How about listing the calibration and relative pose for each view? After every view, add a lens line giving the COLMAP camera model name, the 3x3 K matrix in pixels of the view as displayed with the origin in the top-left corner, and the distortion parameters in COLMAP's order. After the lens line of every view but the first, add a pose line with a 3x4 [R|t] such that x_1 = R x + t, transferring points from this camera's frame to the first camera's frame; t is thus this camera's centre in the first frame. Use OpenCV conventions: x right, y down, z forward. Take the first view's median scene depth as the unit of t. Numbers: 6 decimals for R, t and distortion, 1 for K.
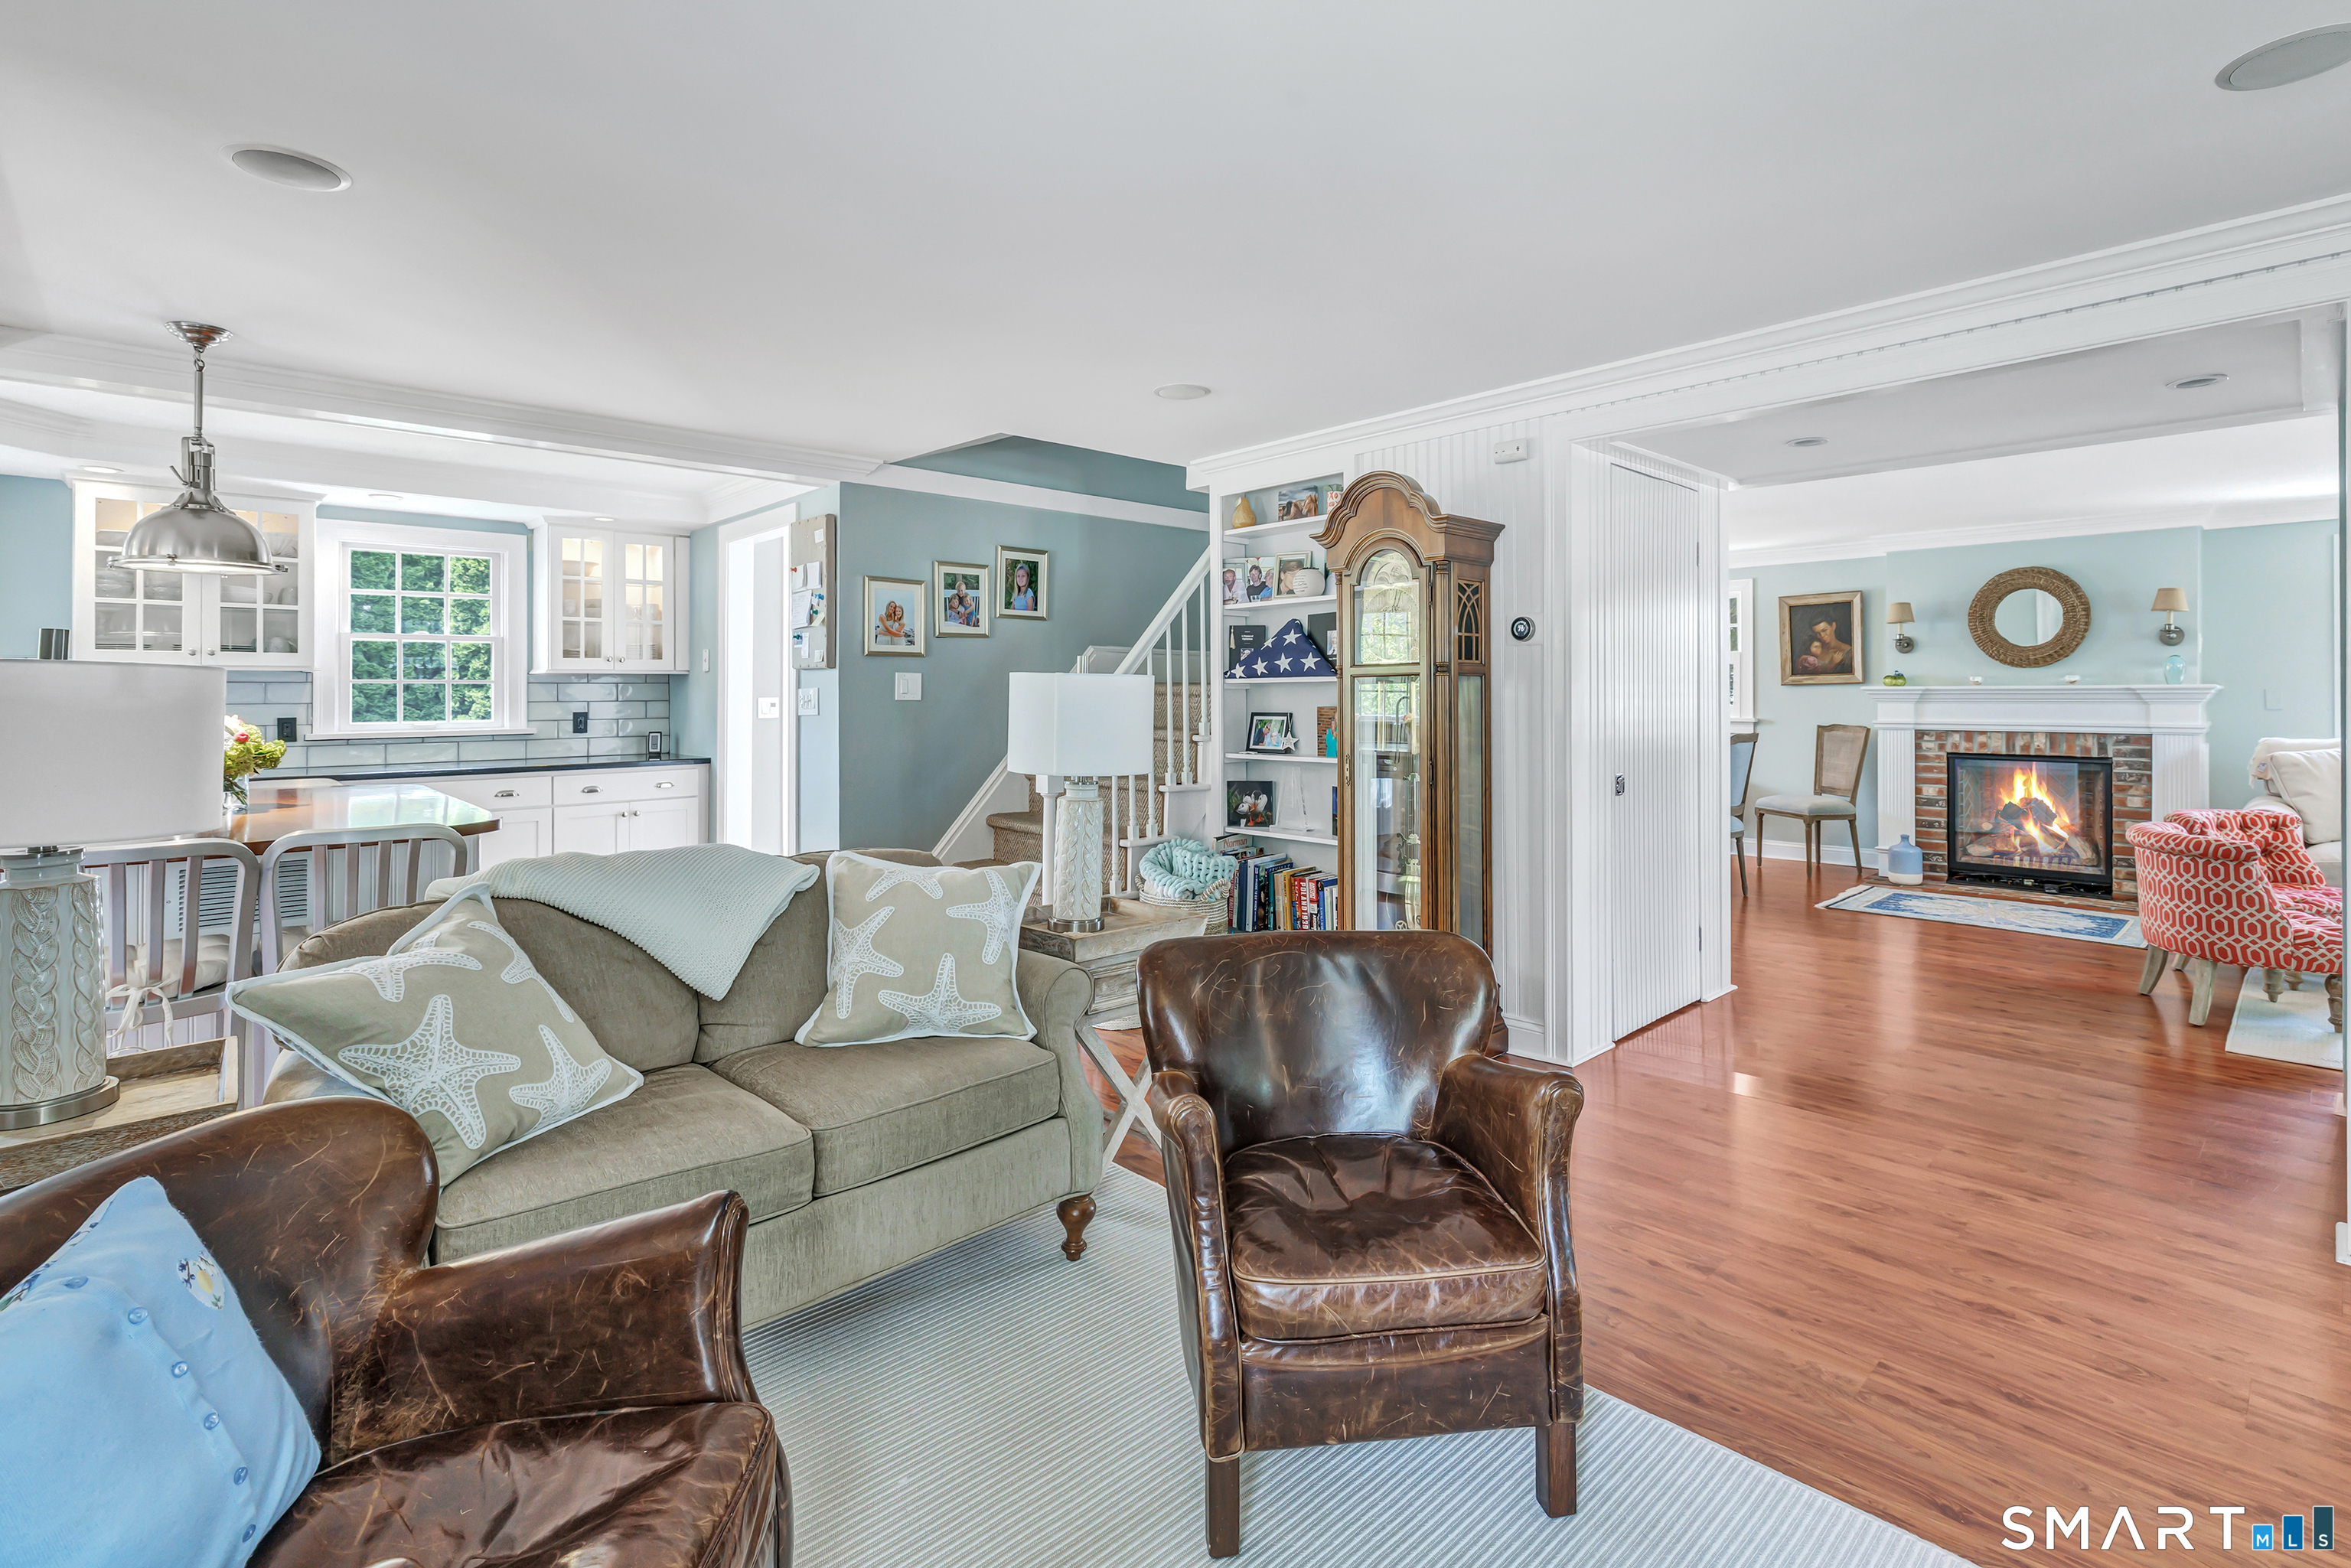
lens RADIAL K [[1091.8, 0, 1220.5], [0, 1091.8, 682.5], [0, 0, 1]] dist [0.000293, 0.000052]
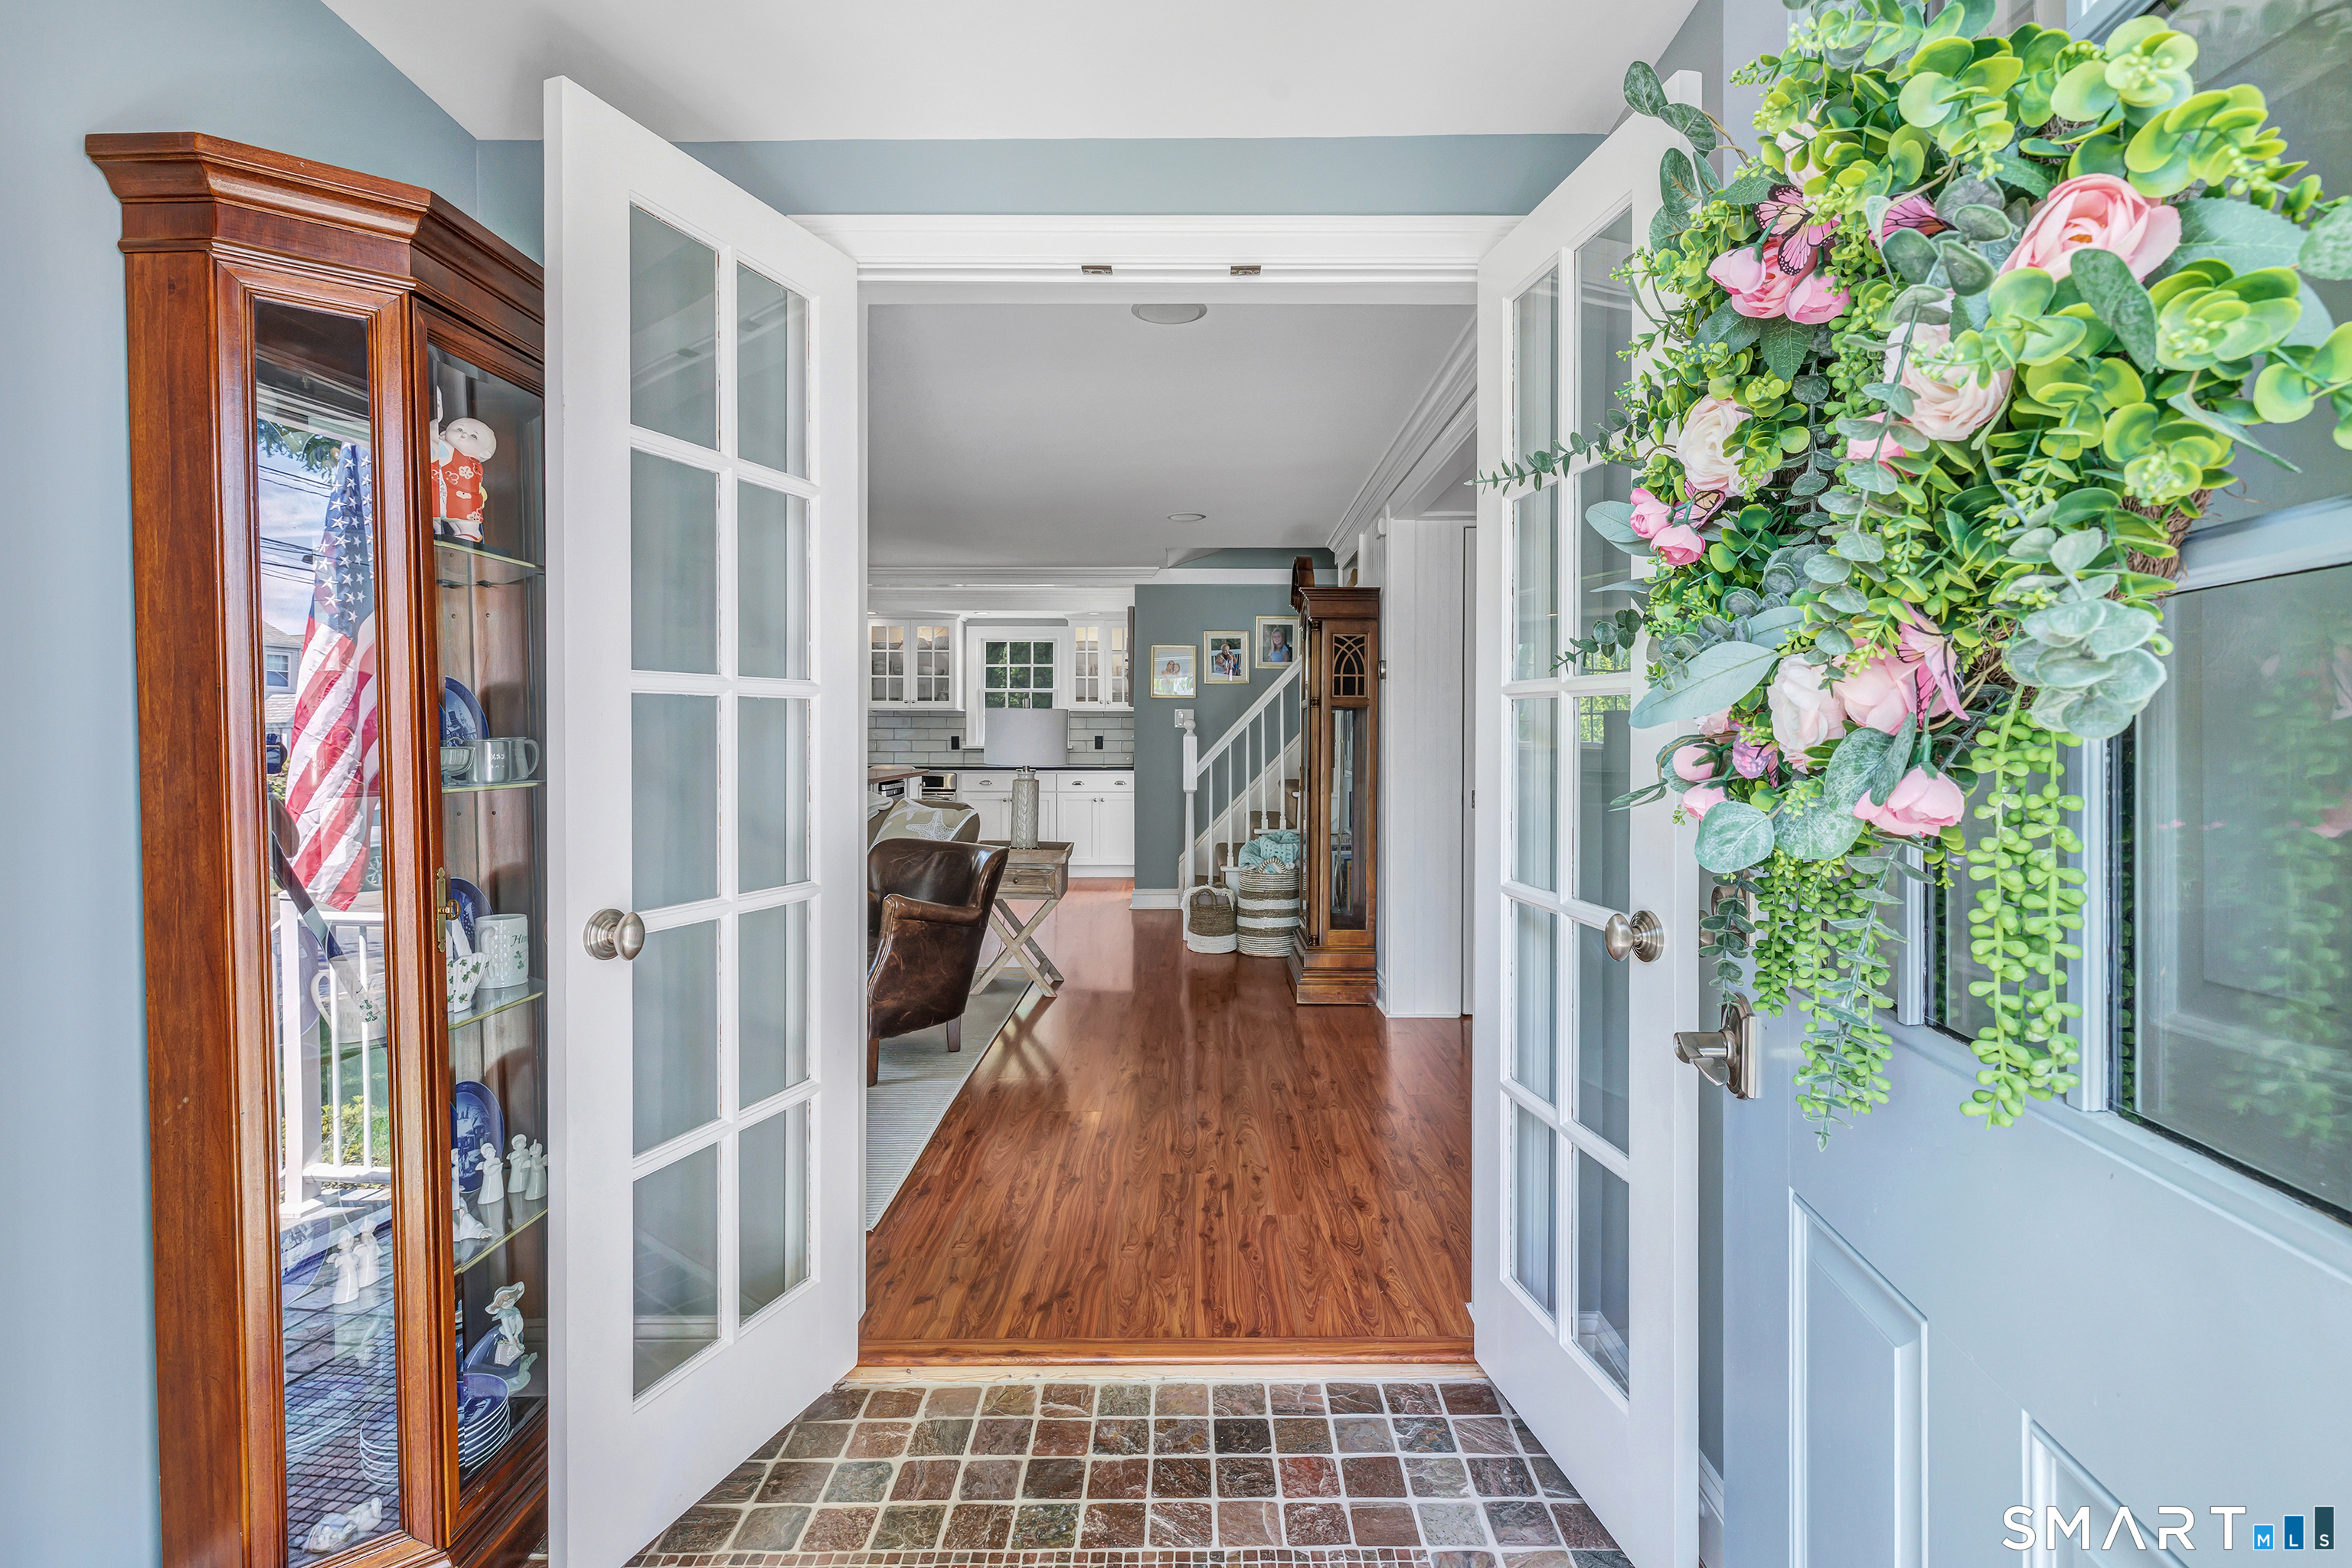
lens RADIAL K [[1092.3, 0, 1221.0], [0, 1092.3, 682.4], [0, 0, 1]] dist [0.000293, 0.000052]
pose [[0.731347, -0.027047, -0.681469, 0.887325], [0.004597, 0.999386, -0.034732, 0.008382], [0.681990, 0.022269, 0.731023, -0.052561]]
